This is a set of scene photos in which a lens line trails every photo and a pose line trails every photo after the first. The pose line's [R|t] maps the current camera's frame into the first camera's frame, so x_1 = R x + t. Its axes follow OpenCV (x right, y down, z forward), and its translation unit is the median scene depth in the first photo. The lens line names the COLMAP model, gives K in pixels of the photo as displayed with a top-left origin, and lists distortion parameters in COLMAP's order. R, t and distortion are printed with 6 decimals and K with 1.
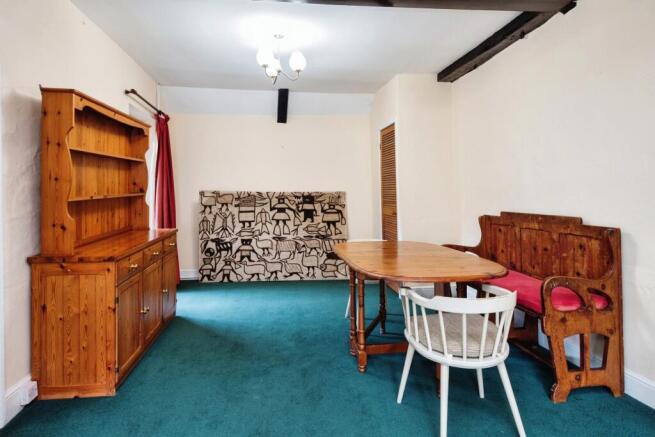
lens RADIAL K [[365.3, 0, 325.2], [0, 365.3, 183.4], [0, 0, 1]] dist [0.002292, -0.001157]
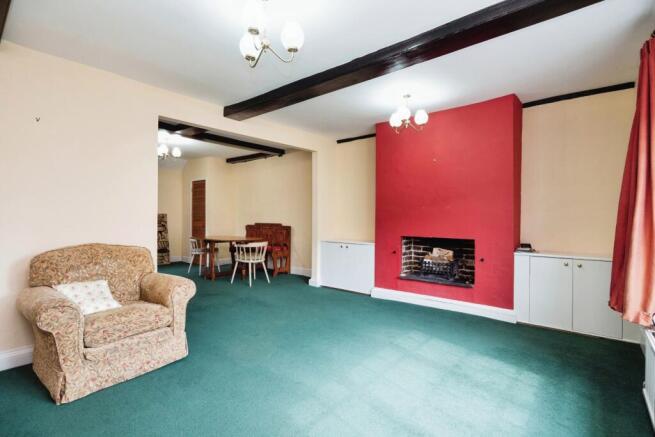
lens RADIAL K [[317.7, 0, 324.2], [0, 317.7, 217.0], [0, 0, 1]] dist [0.001064, -0.001678]
pose [[0.722722, 0.016110, 0.690951, -1.055794], [-0.032812, 0.999401, 0.011019, -0.008624], [-0.690359, -0.030635, 0.722818, -1.404806]]
